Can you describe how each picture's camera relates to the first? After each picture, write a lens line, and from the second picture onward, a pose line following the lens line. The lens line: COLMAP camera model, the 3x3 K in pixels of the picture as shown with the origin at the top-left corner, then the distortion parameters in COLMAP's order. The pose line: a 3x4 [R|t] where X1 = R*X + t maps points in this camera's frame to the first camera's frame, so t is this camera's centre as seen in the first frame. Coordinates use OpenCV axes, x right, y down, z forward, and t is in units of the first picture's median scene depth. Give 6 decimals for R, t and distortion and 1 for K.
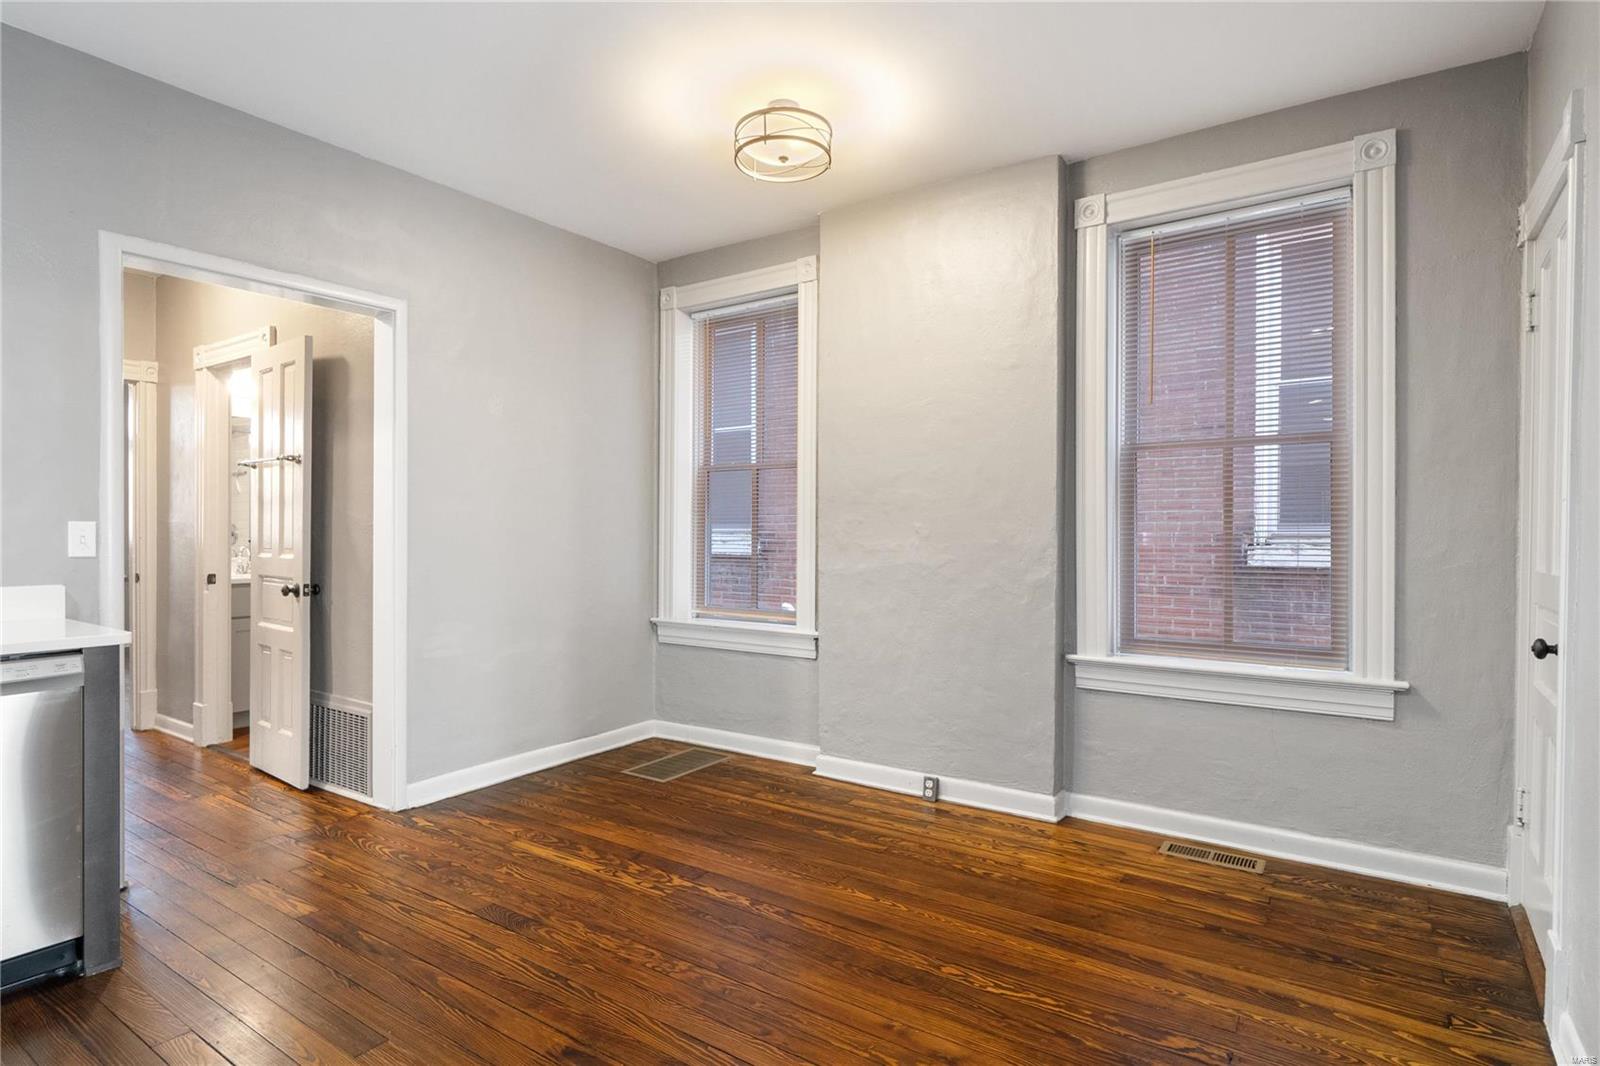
lens RADIAL K [[830.5, 0, 799.8], [0, 830.5, 541.4], [0, 0, 1]] dist [0.001734, 0.000360]
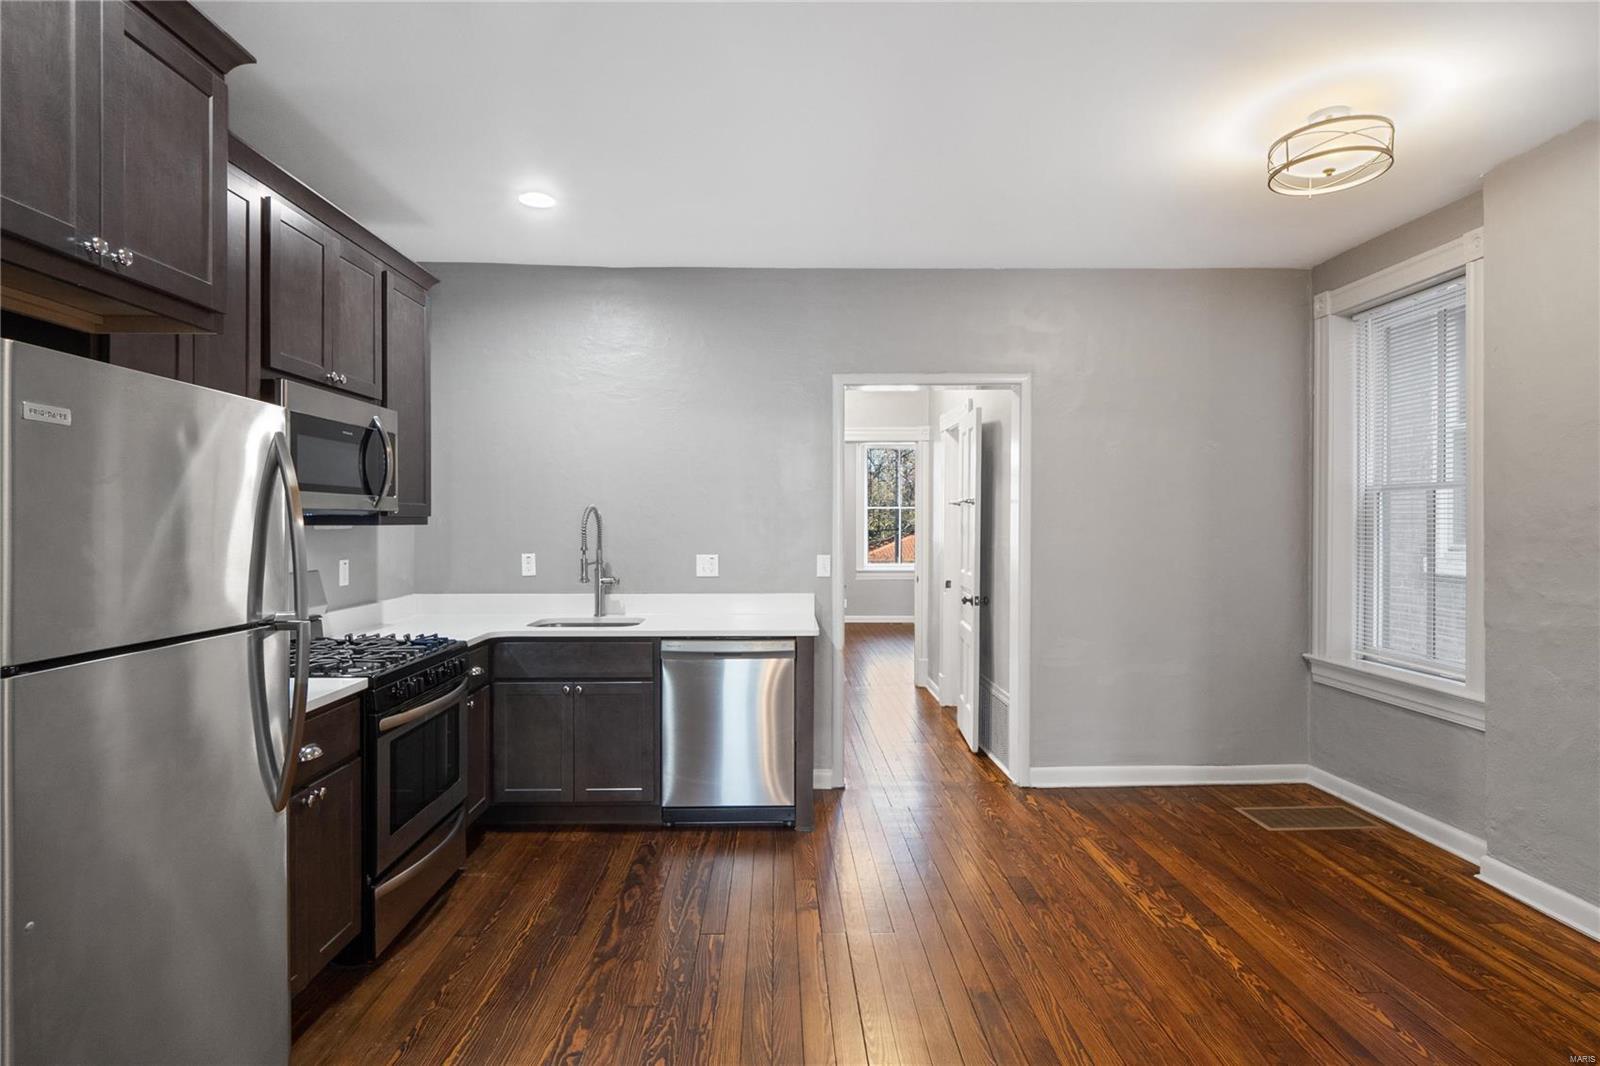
lens RADIAL K [[822.9, 0, 794.8], [0, 822.9, 525.2], [0, 0, 1]] dist [0.000562, -0.001024]
pose [[0.587966, 0.000213, -0.808886, 0.308203], [-0.007859, 0.999954, -0.005449, -0.055164], [0.808847, 0.009560, 0.587941, 0.004567]]
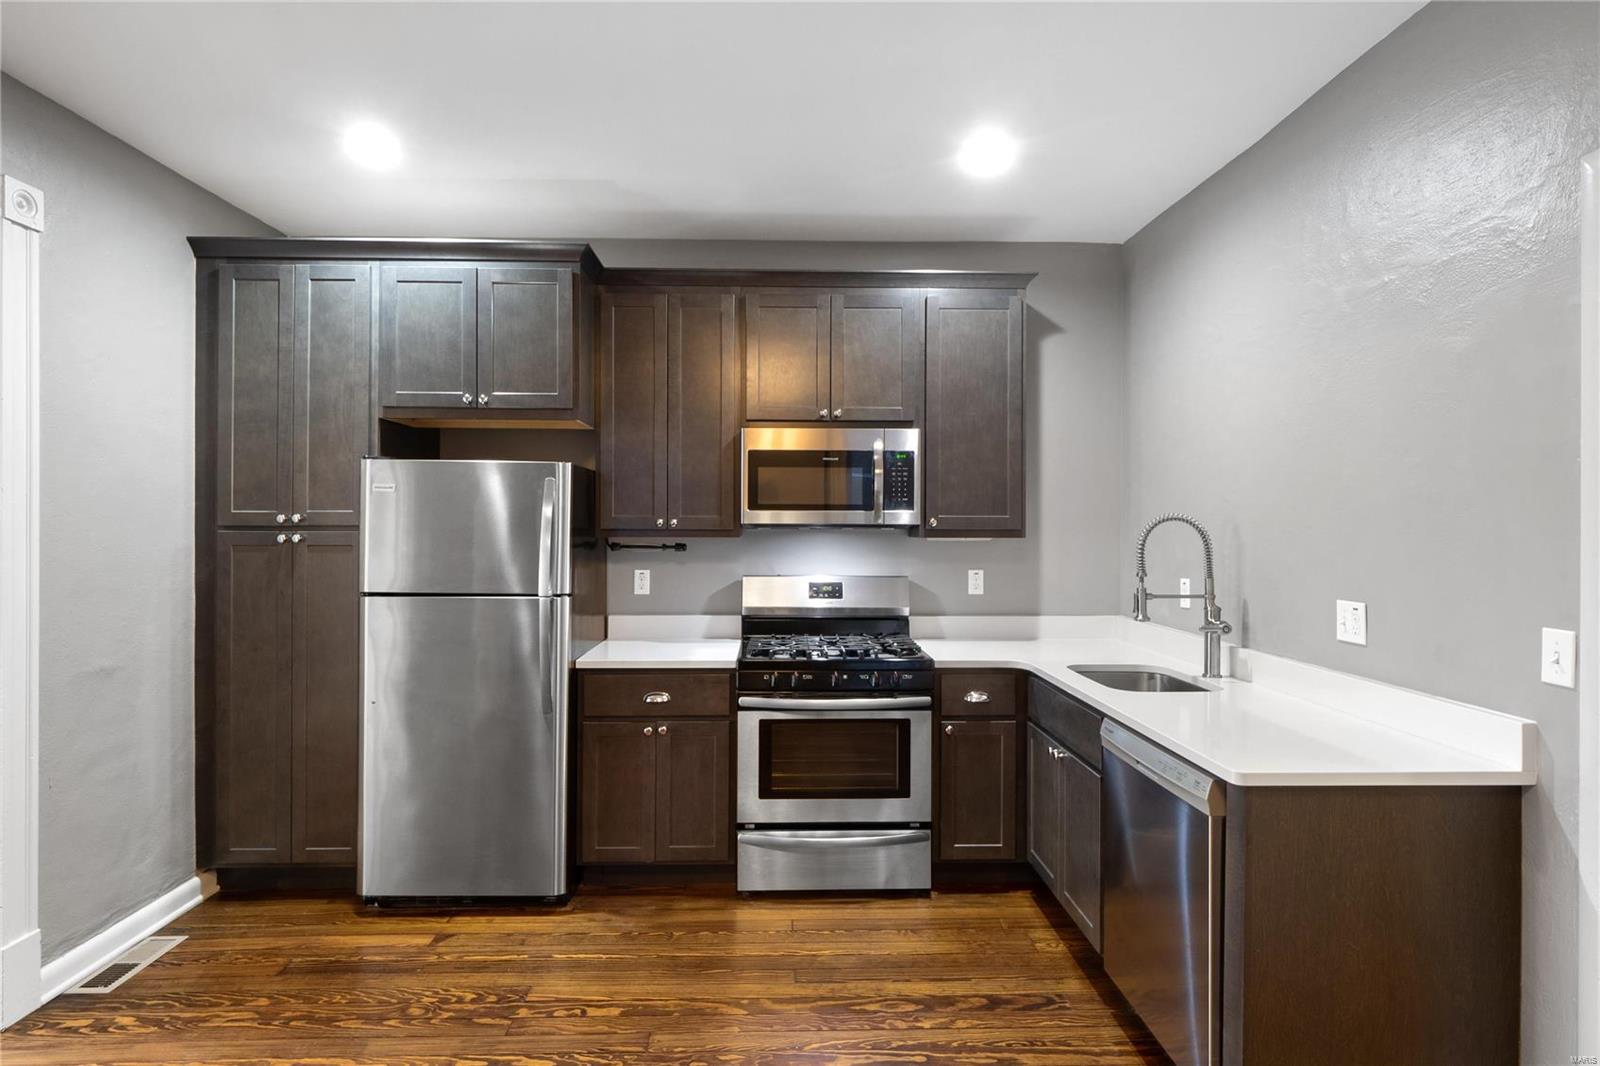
lens RADIAL K [[822.9, 0, 794.8], [0, 822.9, 525.2], [0, 0, 1]] dist [0.000562, -0.001024]
pose [[-0.804991, -0.006205, -0.593255, -0.012680], [-0.012926, 0.999891, 0.007082, -0.076217], [0.593147, 0.013369, -0.804984, 0.877643]]
